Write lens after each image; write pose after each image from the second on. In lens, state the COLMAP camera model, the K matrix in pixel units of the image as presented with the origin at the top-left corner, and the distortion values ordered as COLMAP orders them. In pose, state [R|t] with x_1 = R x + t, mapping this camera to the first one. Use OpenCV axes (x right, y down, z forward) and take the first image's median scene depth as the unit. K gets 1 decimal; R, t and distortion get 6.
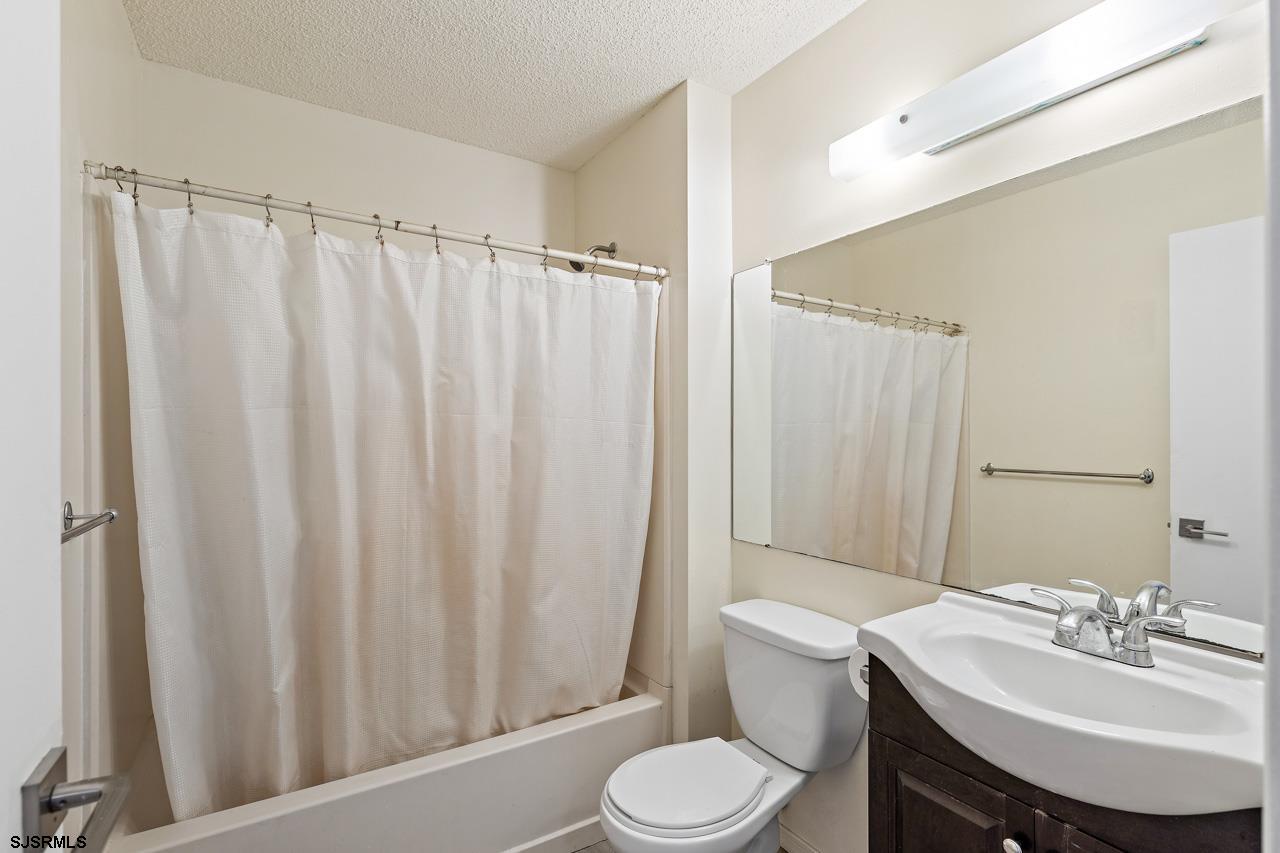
lens RADIAL K [[606.6, 0, 640.0], [0, 606.6, 426.5], [0, 0, 1]] dist [-0.003172, -0.000366]
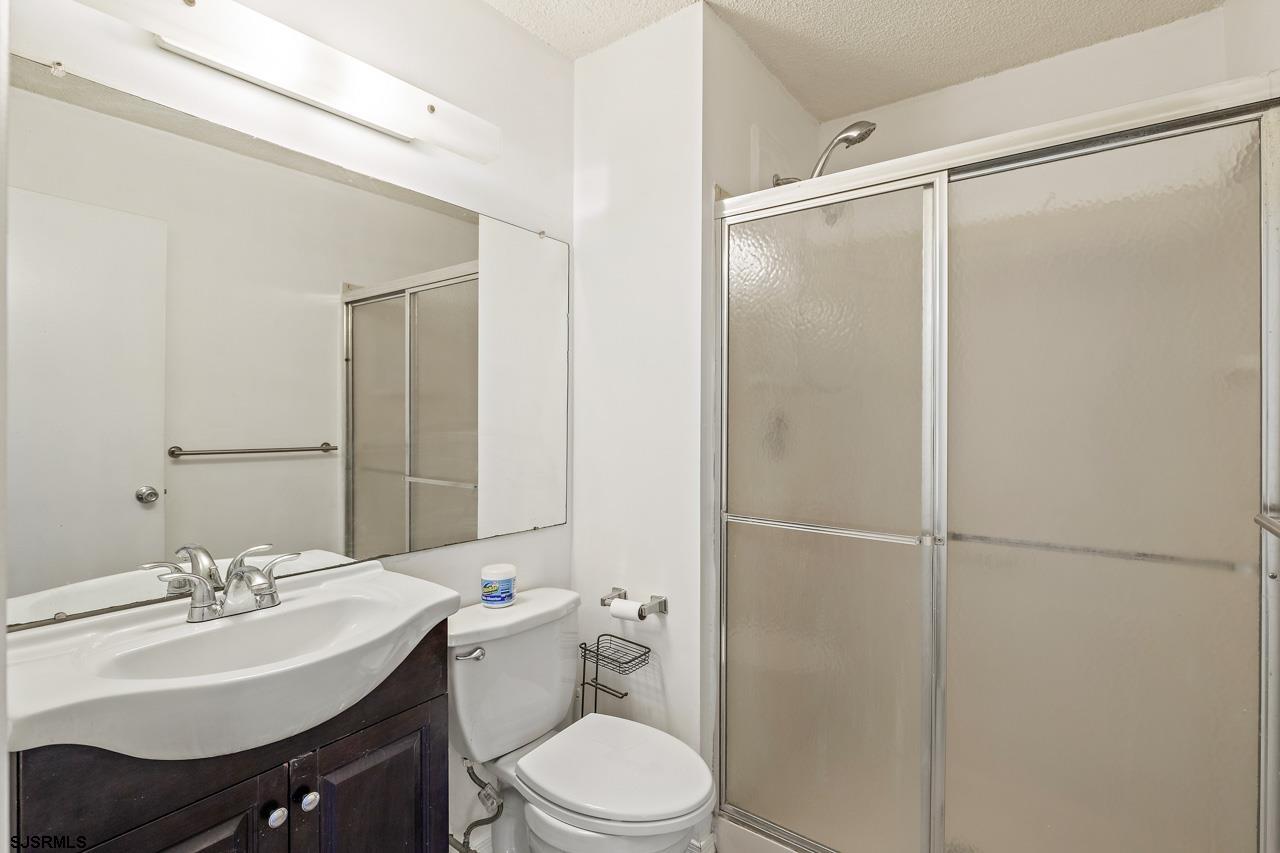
lens RADIAL K [[606.6, 0, 640.0], [0, 606.6, 426.5], [0, 0, 1]] dist [-0.003172, -0.000366]
pose [[-0.337609, -0.019299, 0.941089, -0.467851], [-0.008320, 0.999812, 0.017518, 0.021215], [-0.941250, -0.001916, -0.337706, 0.670383]]
